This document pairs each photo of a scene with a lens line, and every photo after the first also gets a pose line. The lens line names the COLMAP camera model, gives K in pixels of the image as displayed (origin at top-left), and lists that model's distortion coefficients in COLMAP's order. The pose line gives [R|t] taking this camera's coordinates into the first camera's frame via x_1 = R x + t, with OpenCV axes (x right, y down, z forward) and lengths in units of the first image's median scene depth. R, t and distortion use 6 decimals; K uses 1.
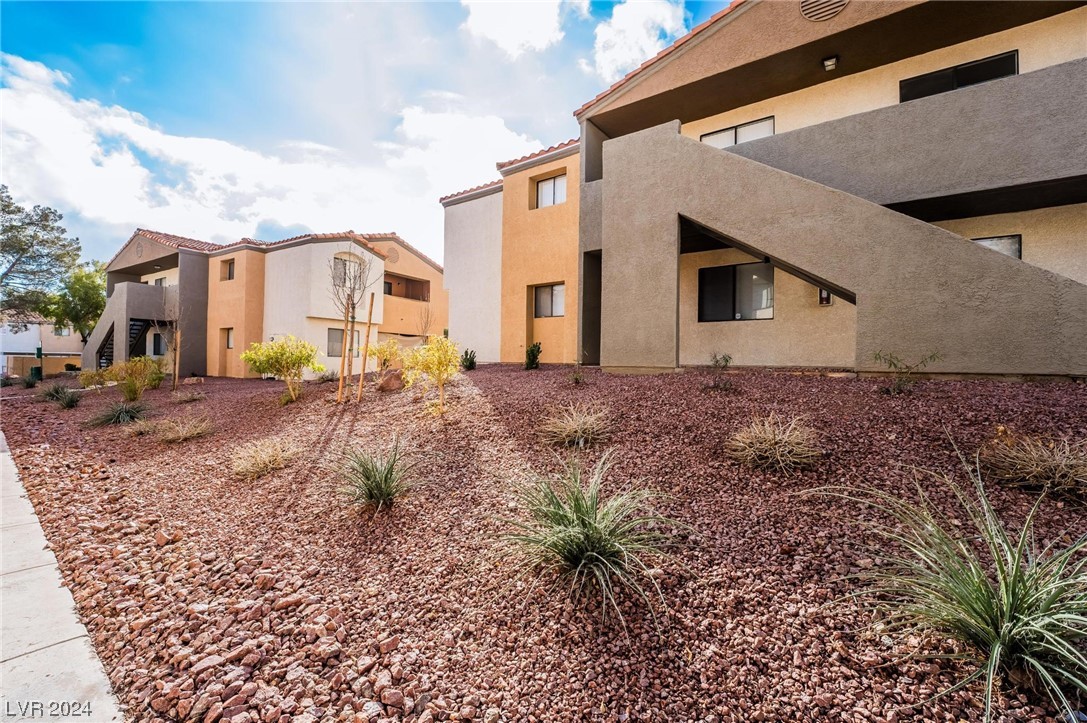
lens RADIAL K [[440.9, 0, 537.6], [0, 440.9, 359.5], [0, 0, 1]] dist [-0.028912, 0.003060]
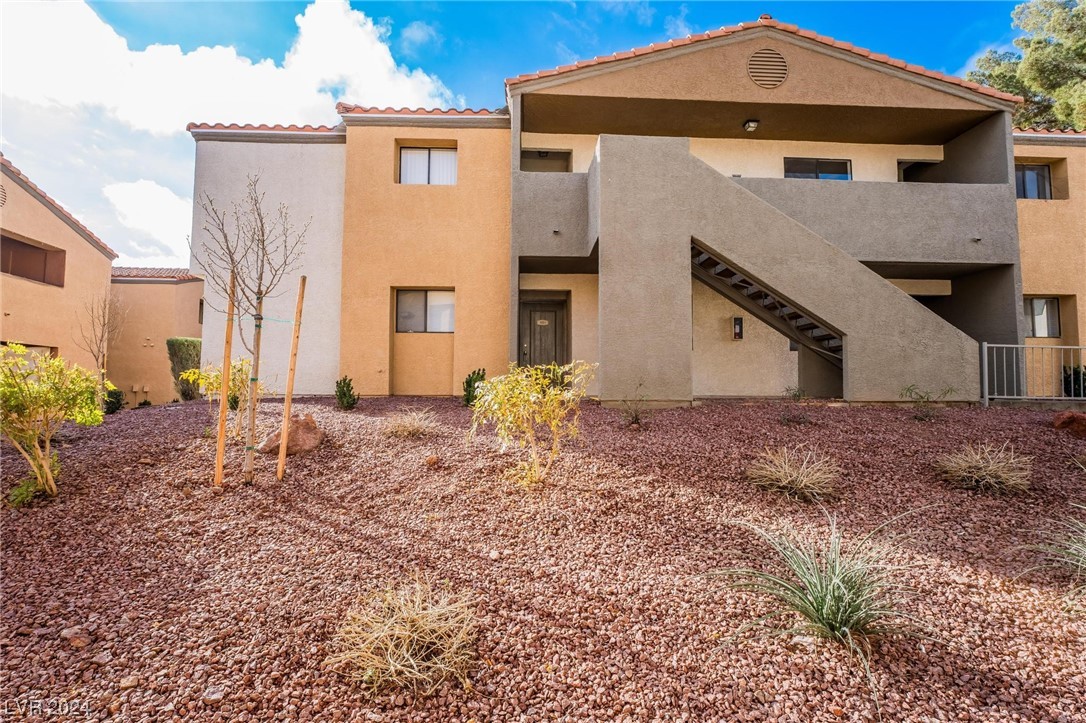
lens RADIAL K [[512.5, 0, 544.7], [0, 512.5, 359.1], [0, 0, 1]] dist [-0.012027, -0.000474]
pose [[0.776575, 0.026606, 0.629463, -0.543846], [0.003090, 0.998935, -0.046034, -0.018279], [-0.630018, 0.037694, 0.775666, 0.318760]]
